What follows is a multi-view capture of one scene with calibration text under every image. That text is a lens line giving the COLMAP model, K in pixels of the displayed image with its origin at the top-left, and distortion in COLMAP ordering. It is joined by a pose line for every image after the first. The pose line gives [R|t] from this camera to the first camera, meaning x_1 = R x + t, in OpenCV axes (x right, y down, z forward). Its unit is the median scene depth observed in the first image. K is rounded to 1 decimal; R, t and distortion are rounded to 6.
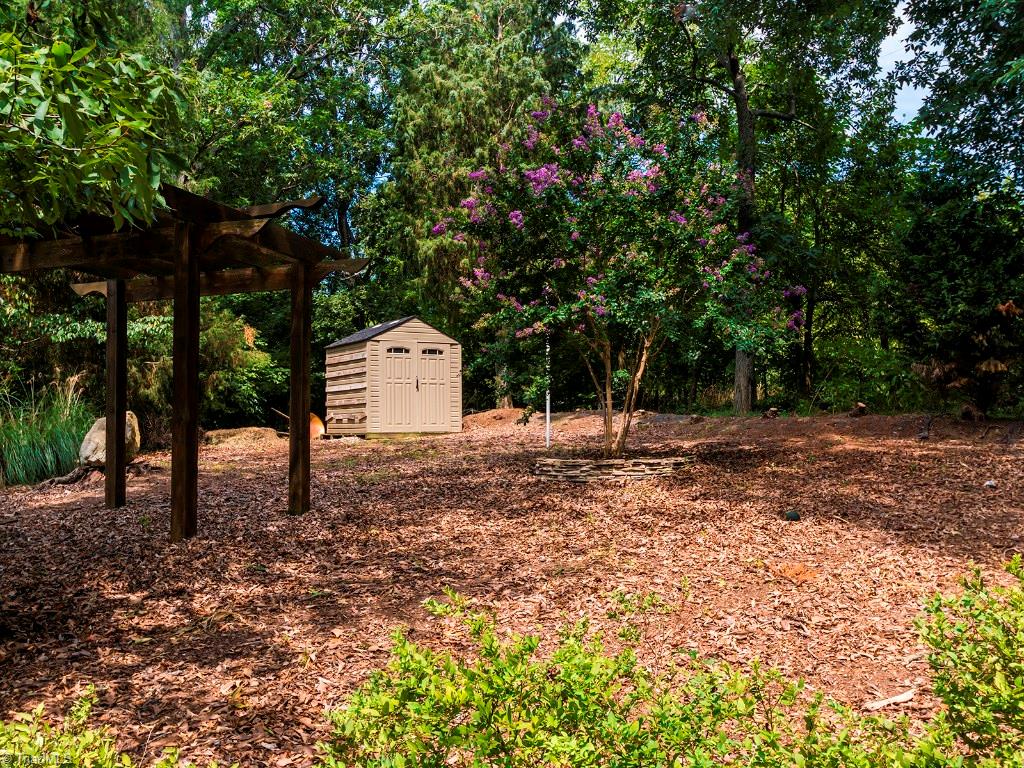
lens RADIAL K [[875.8, 0, 514.1], [0, 875.8, 390.1], [0, 0, 1]] dist [0.003020, 0.000466]
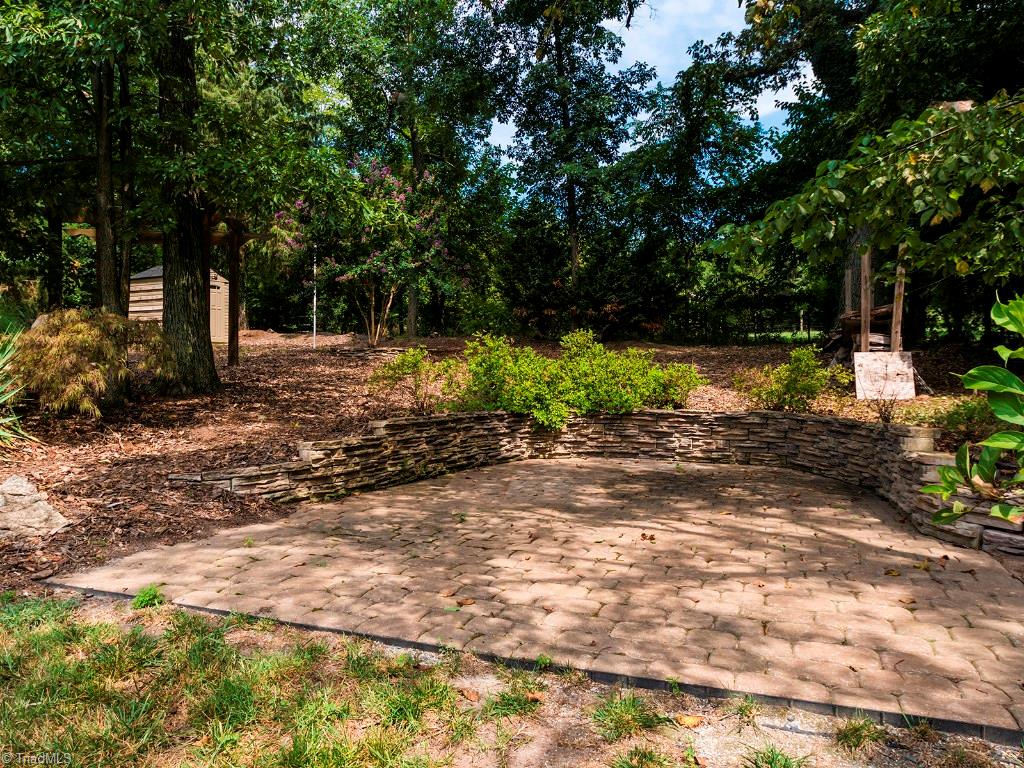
lens RADIAL K [[730.1, 0, 513.2], [0, 730.1, 381.1], [0, 0, 1]] dist [-0.033373, 0.001002]
pose [[0.887006, 0.009170, 0.461667, -0.206364], [-0.036579, 0.998056, 0.050455, 0.033679], [-0.460307, -0.061642, 0.885617, -0.315008]]
